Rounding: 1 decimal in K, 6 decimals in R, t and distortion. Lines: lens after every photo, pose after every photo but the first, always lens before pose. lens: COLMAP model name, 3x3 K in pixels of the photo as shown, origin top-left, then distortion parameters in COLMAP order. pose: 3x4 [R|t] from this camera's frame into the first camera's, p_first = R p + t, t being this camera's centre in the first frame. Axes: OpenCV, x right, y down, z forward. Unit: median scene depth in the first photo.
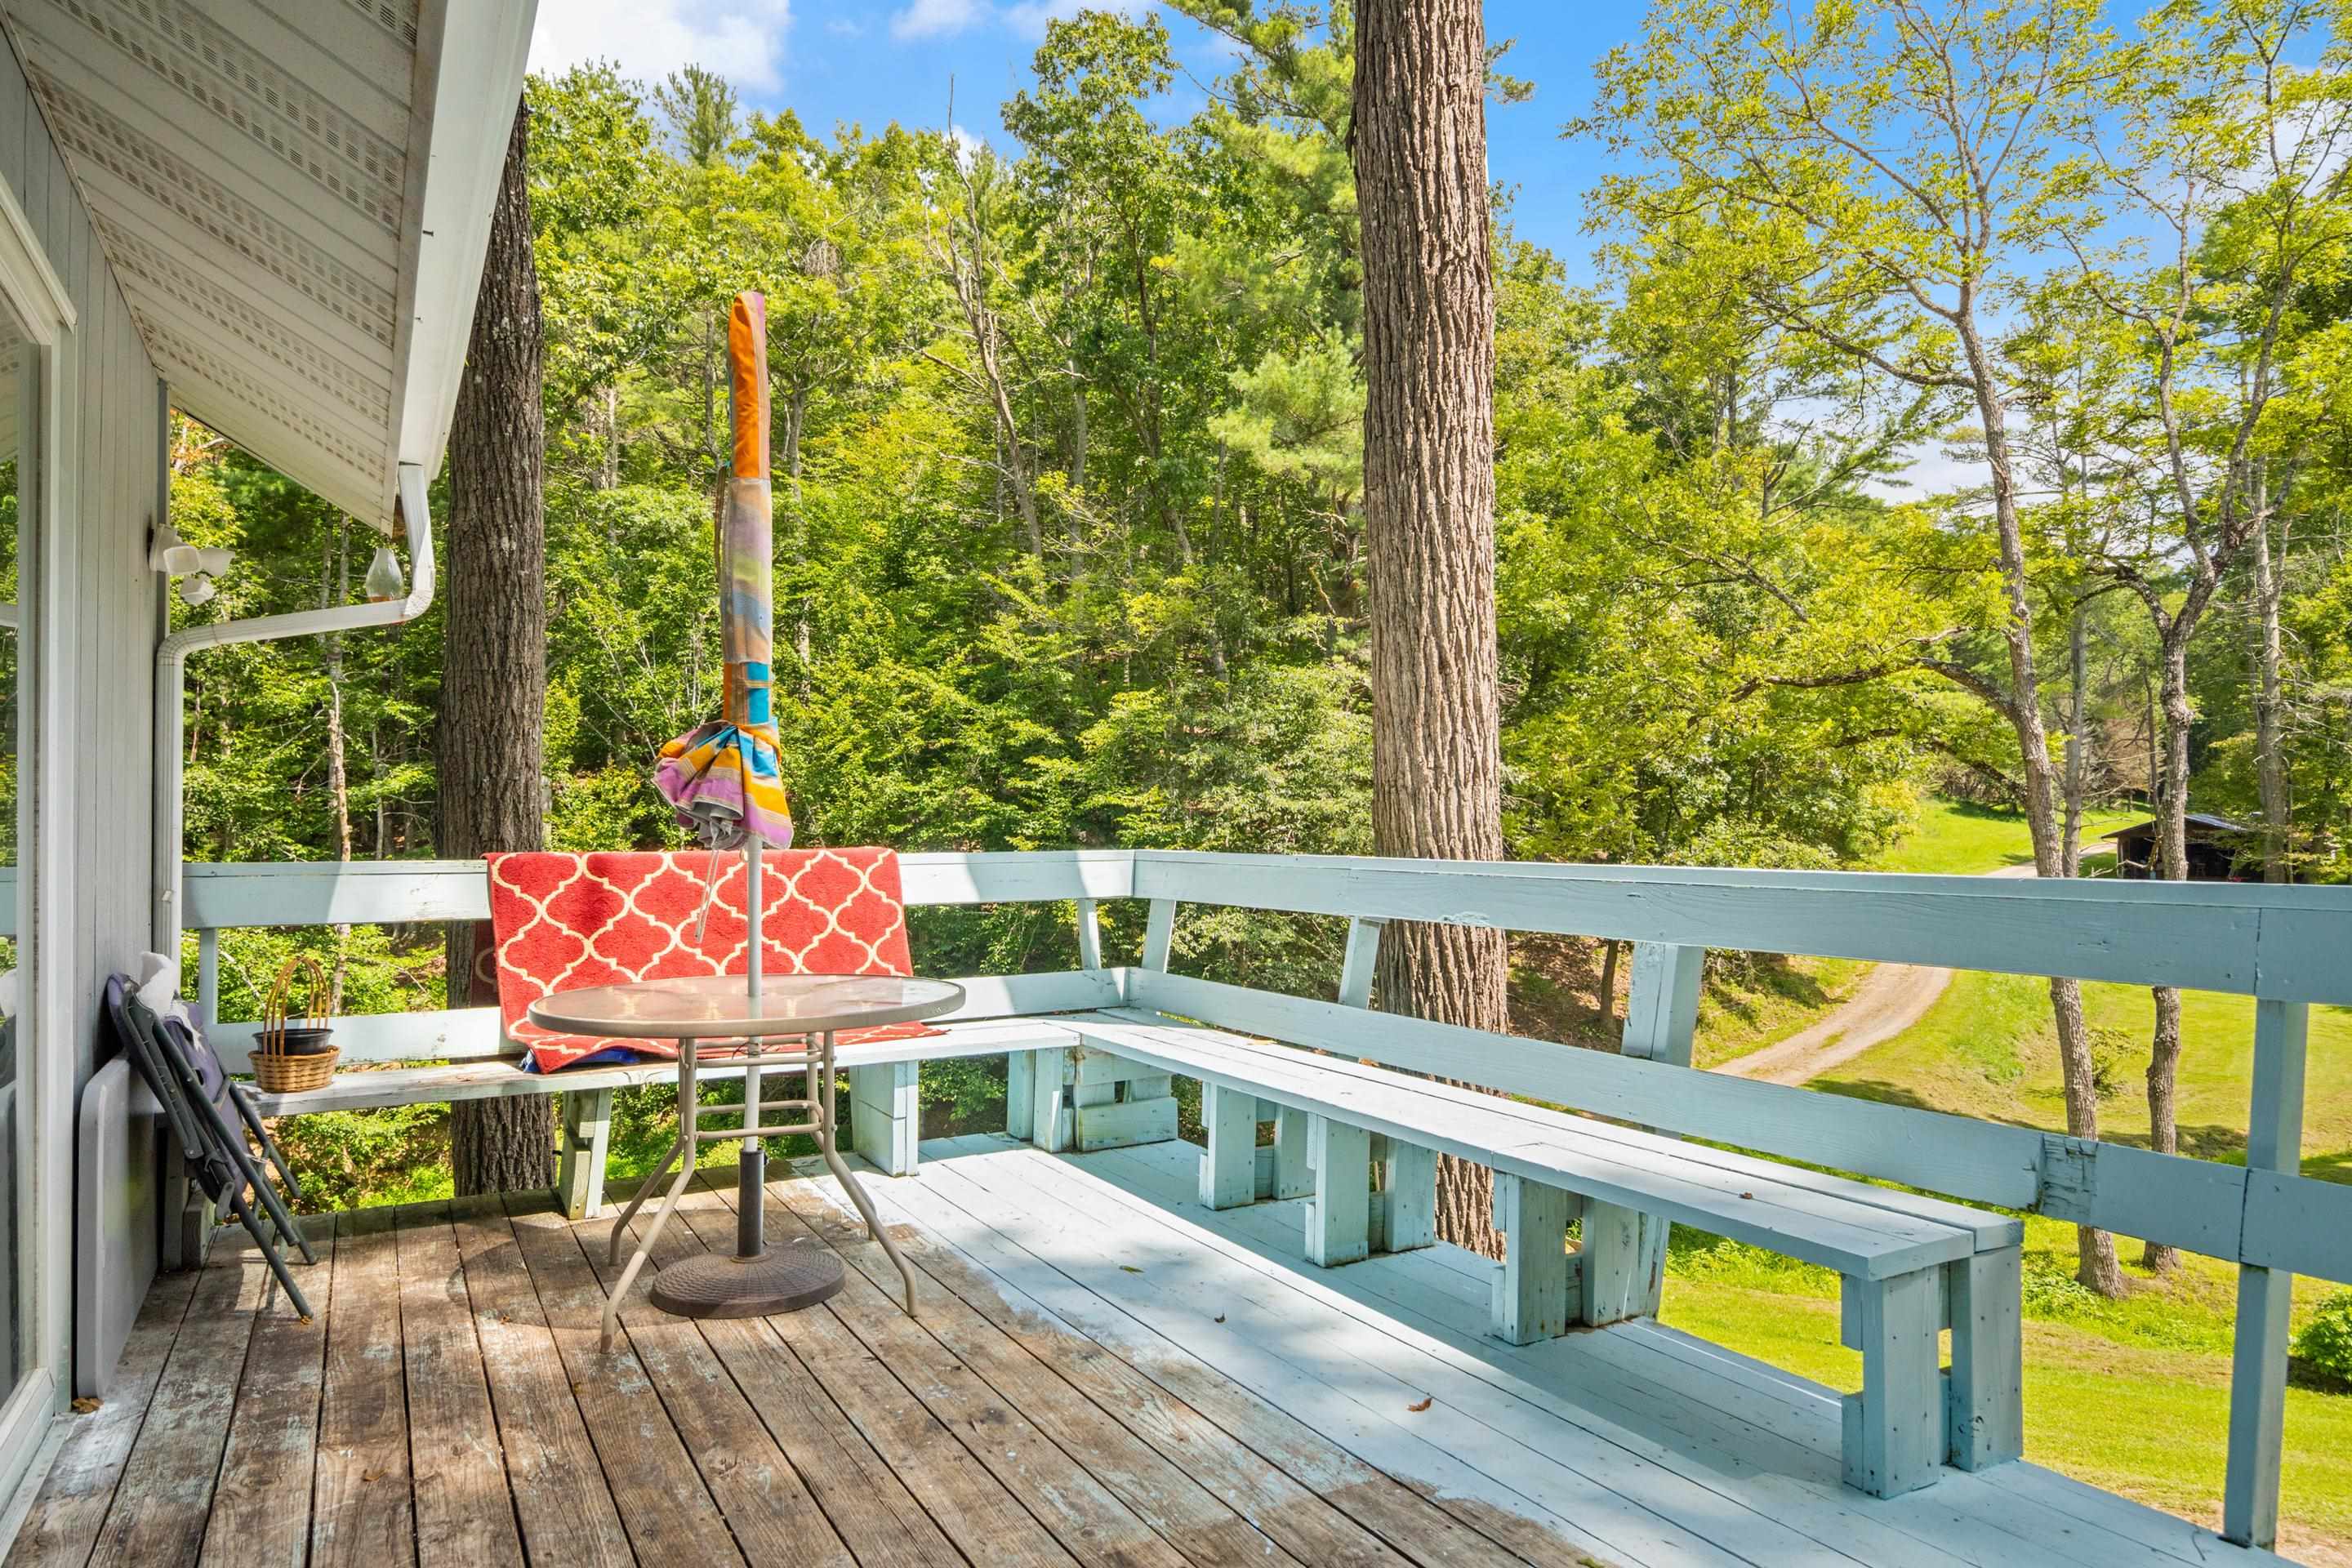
lens RADIAL K [[1412.8, 0, 1159.5], [0, 1412.8, 803.2], [0, 0, 1]] dist [-0.002800, -0.002817]
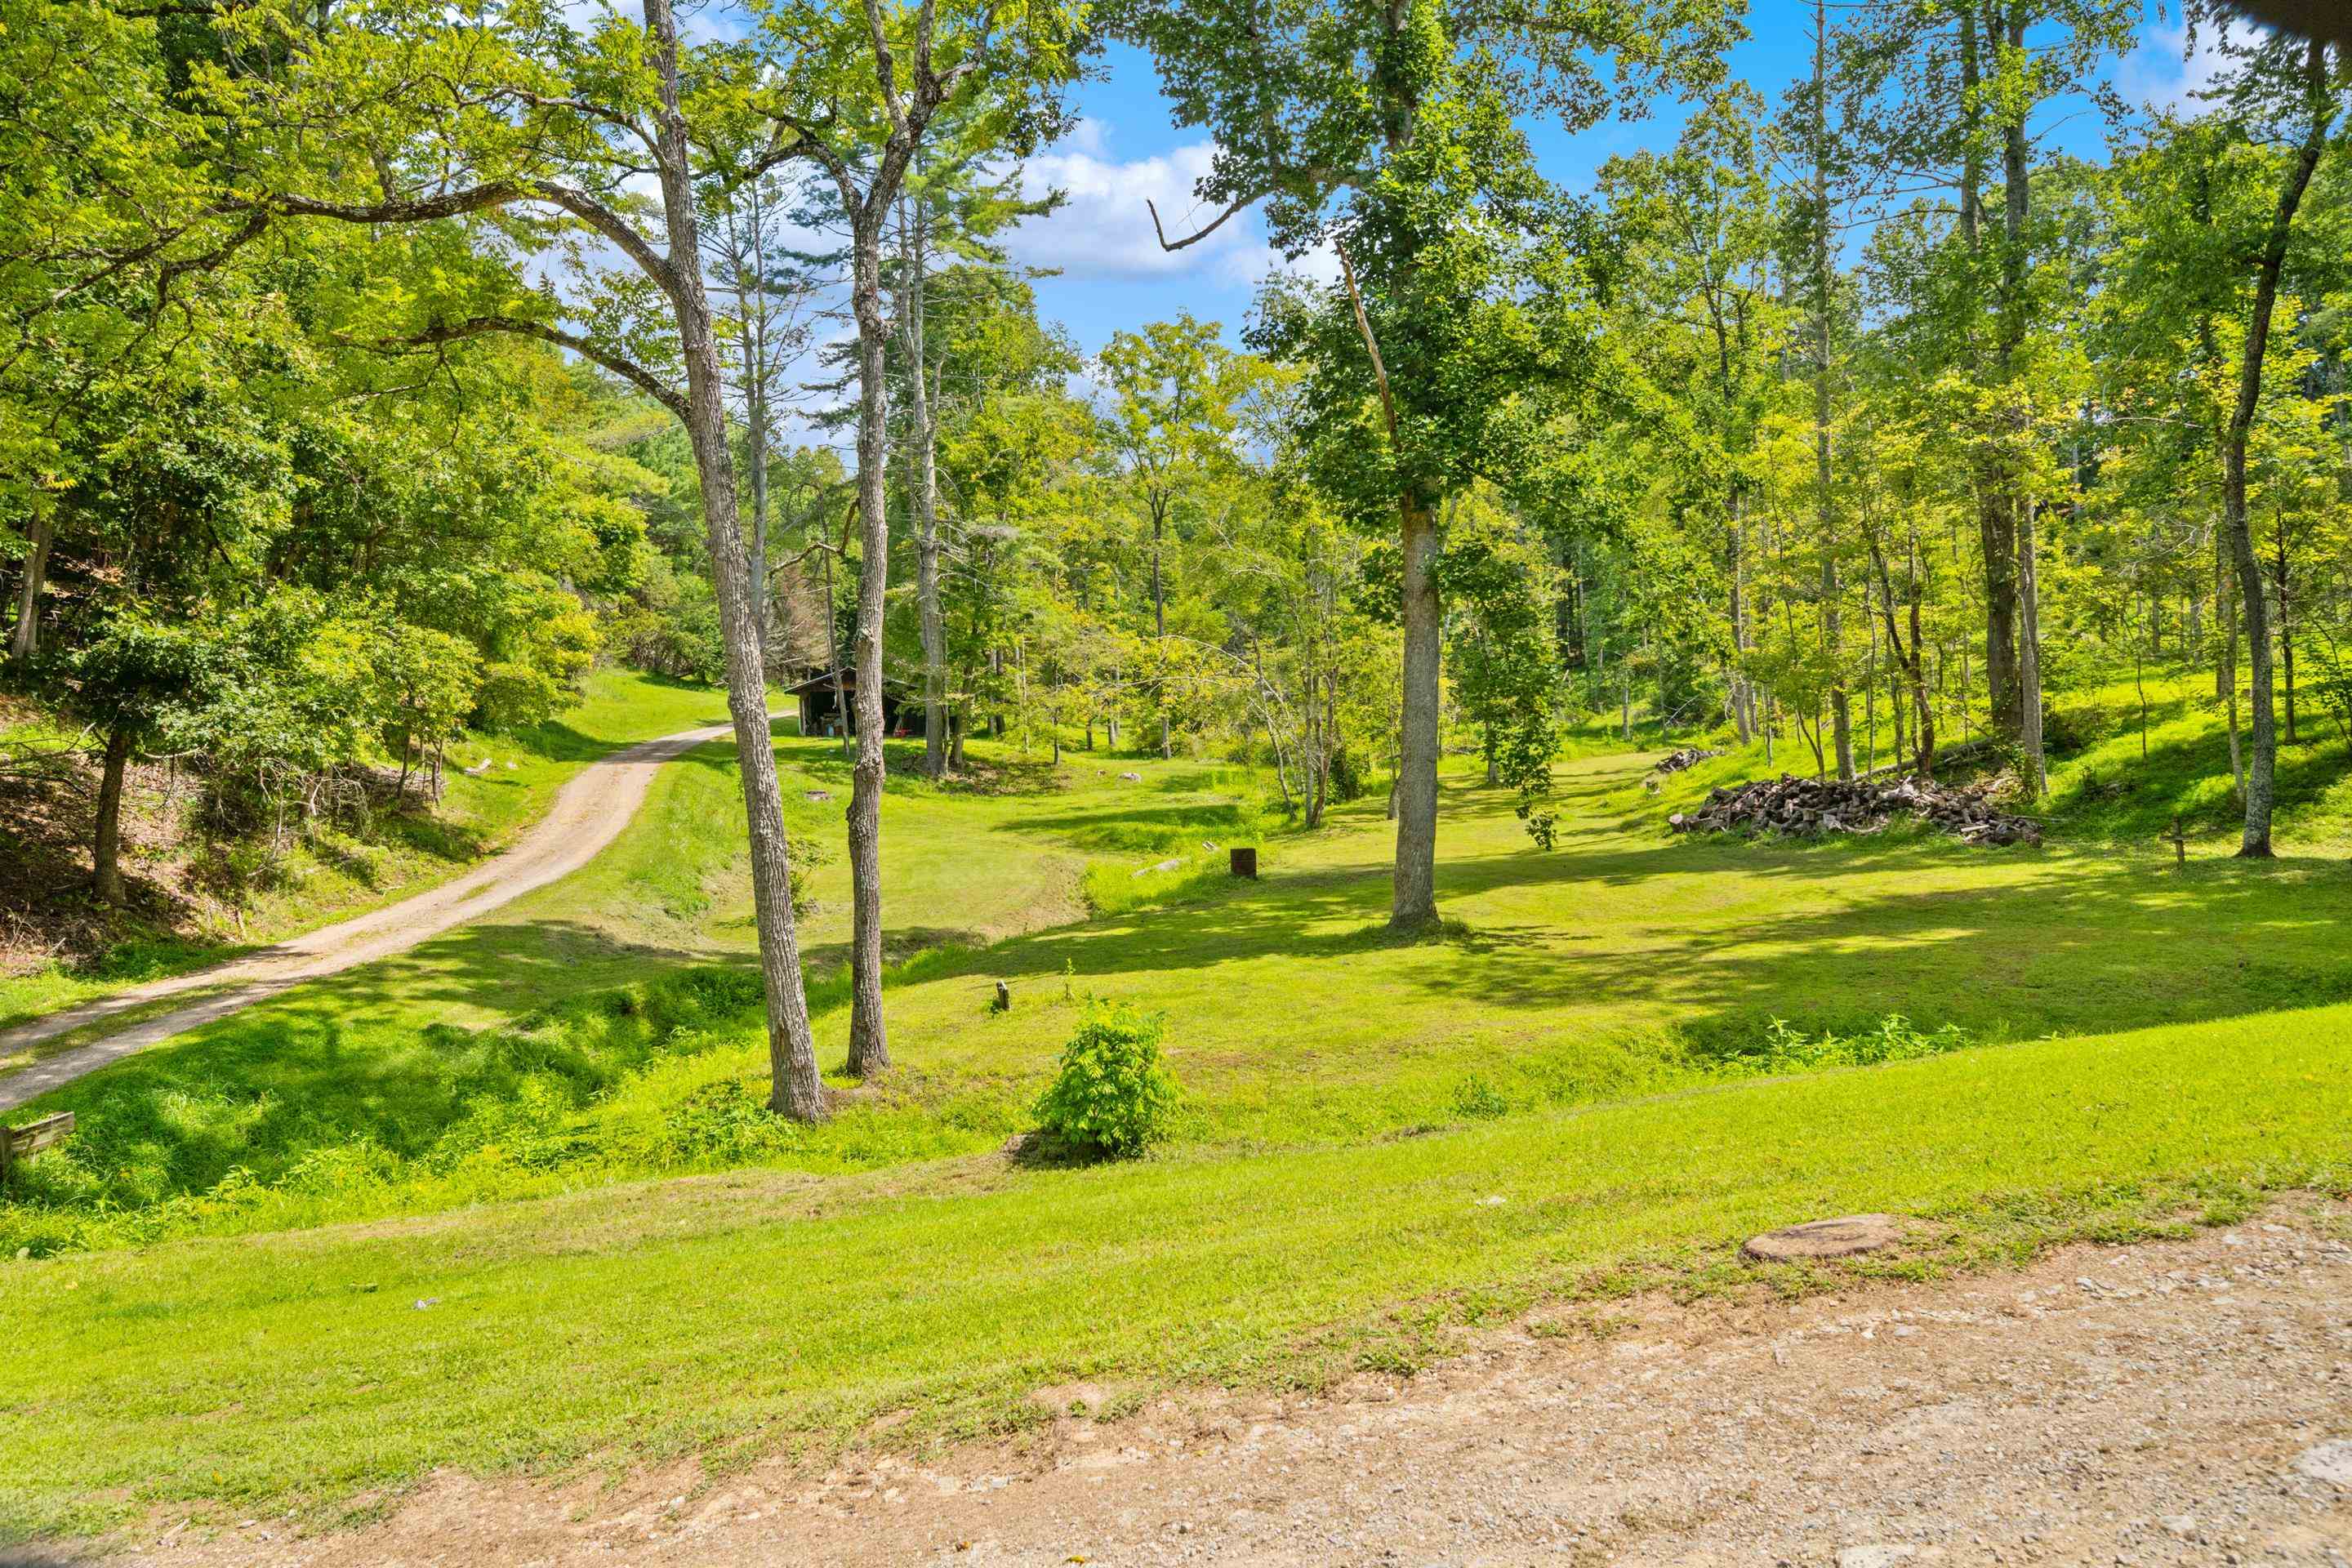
lens RADIAL K [[1584.6, 0, 1170.6], [0, 1584.6, 822.2], [0, 0, 1]] dist [0.003944, 0.000964]
pose [[0.676358, -0.051914, 0.734741, 0.156483], [0.003613, 0.997735, 0.067170, 0.105950], [-0.736564, -0.042777, 0.675014, 0.239527]]
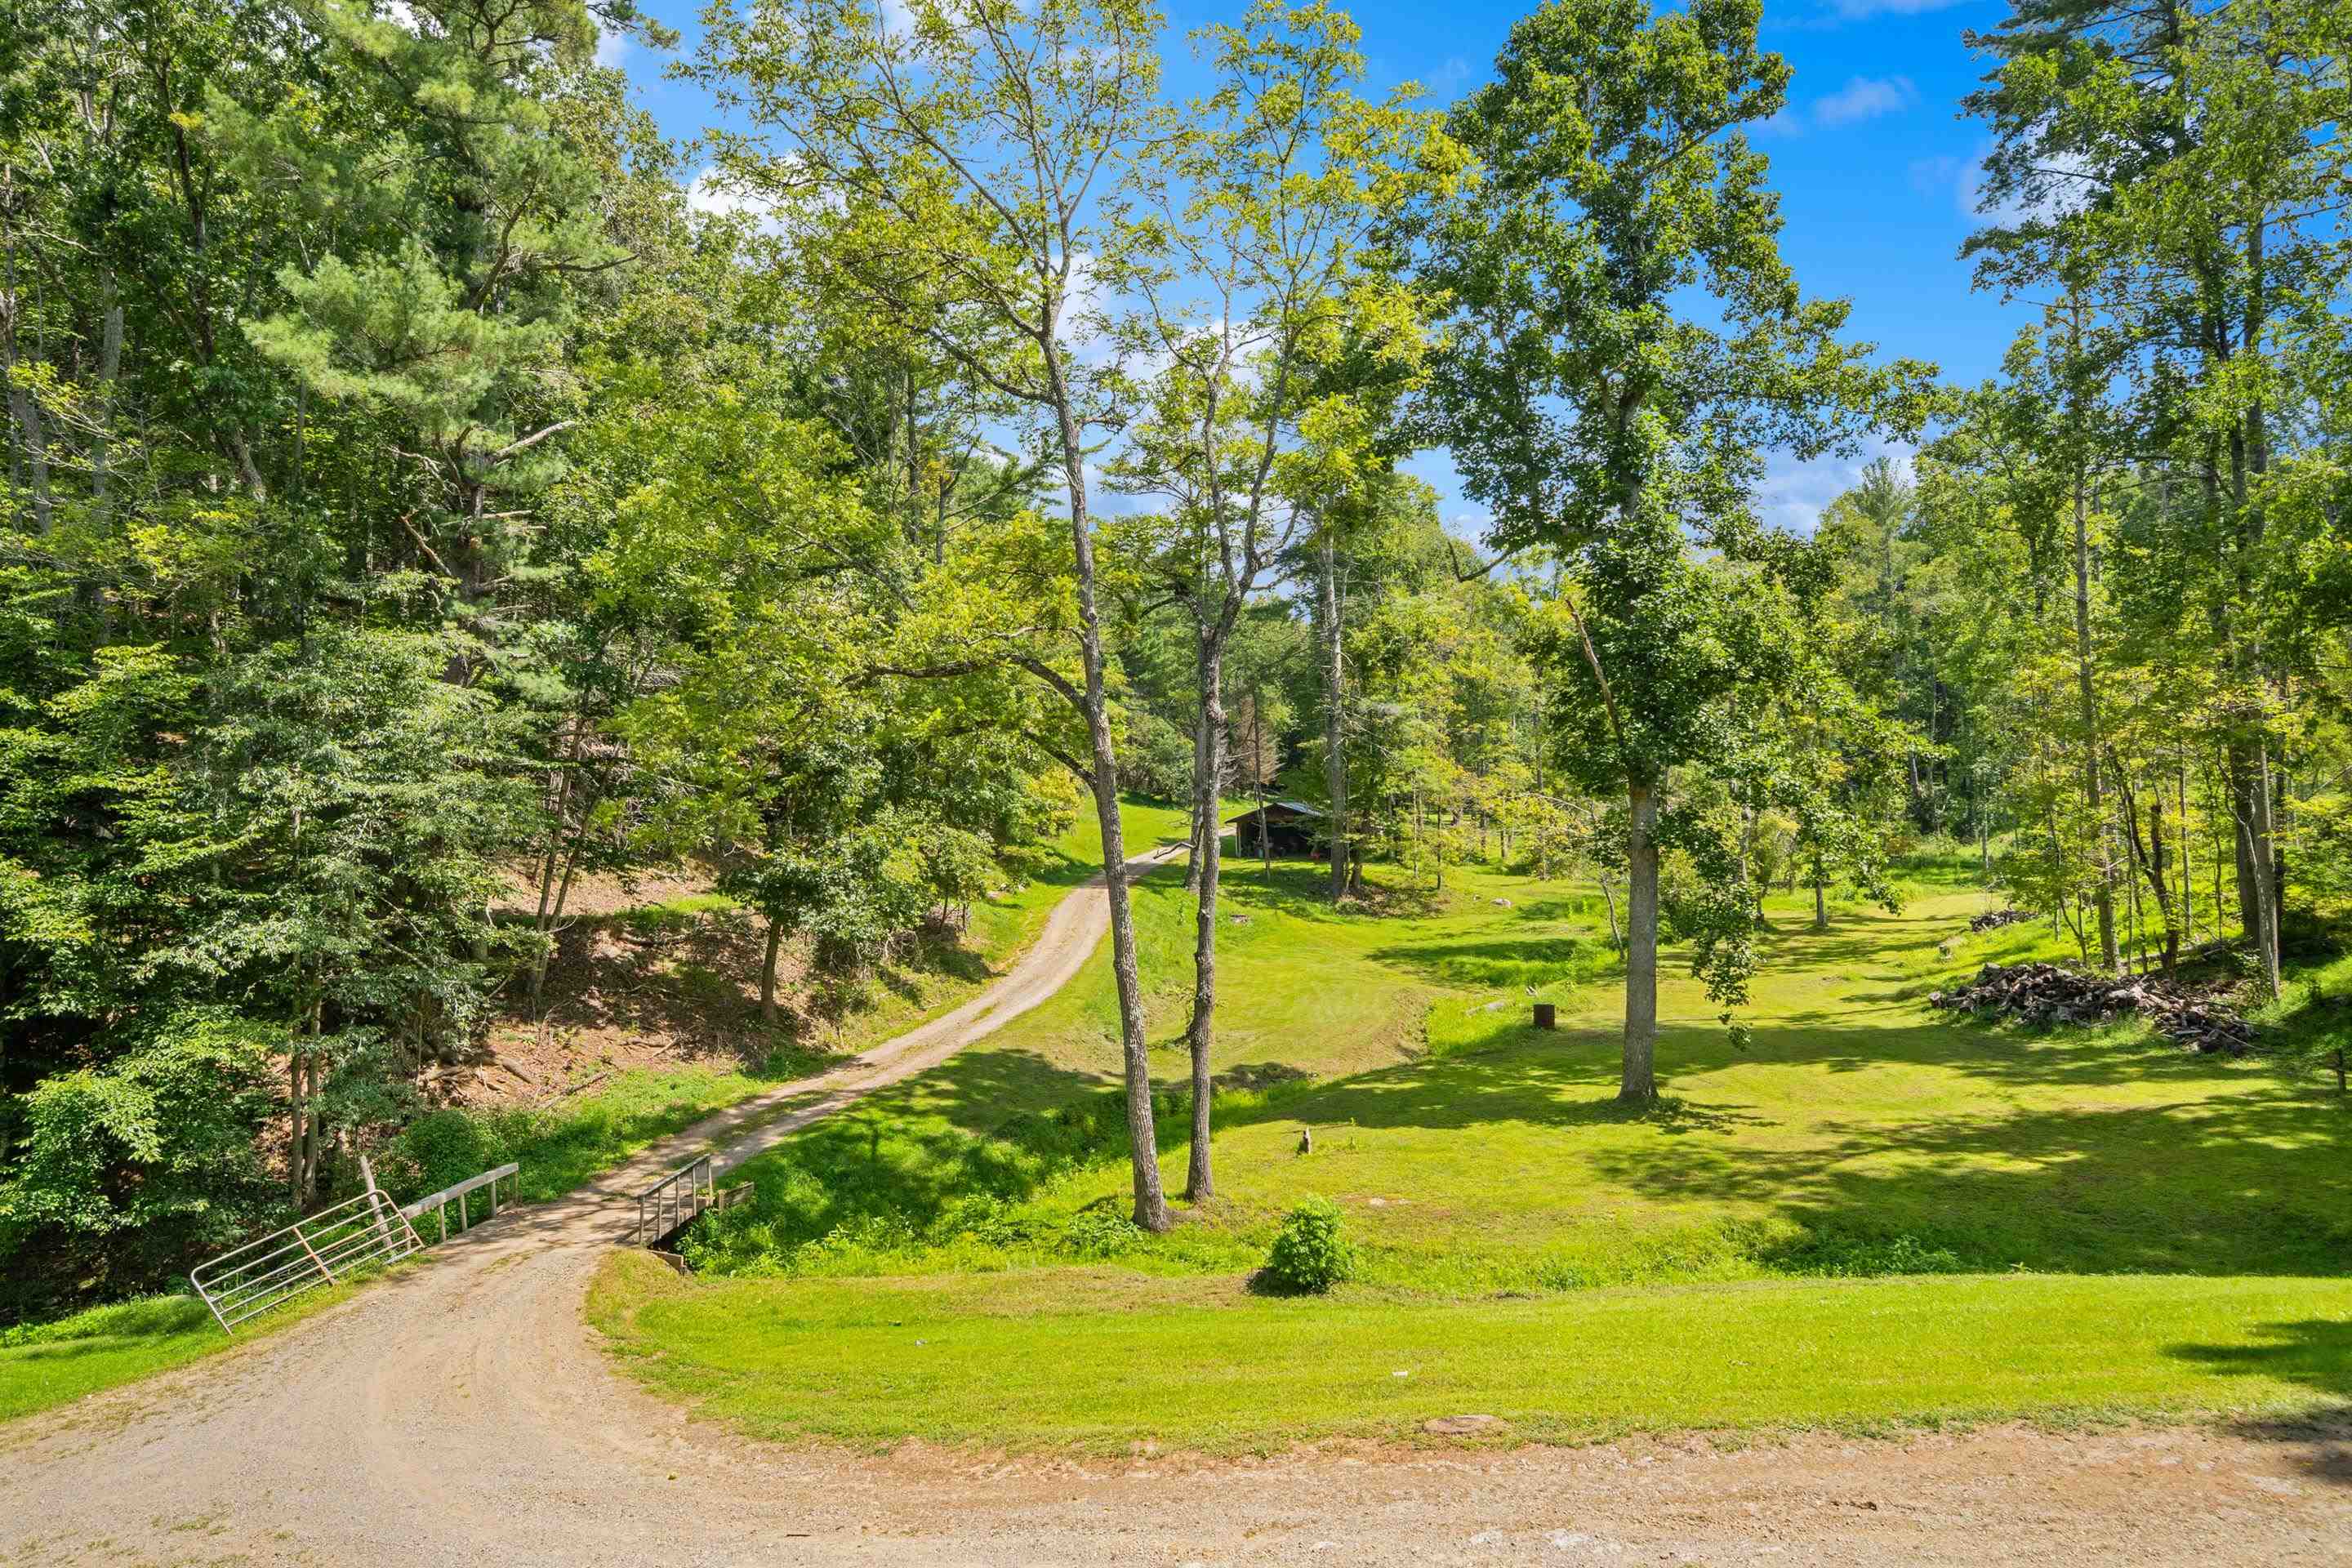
lens RADIAL K [[1390.7, 0, 1155.6], [0, 1390.7, 803.3], [0, 0, 1]] dist [0.004221, -0.019758]
pose [[0.867640, 0.000651, 0.497192, 0.088835], [-0.004575, 0.999967, 0.006674, 0.001440], [-0.497171, -0.008066, 0.867615, 0.030134]]
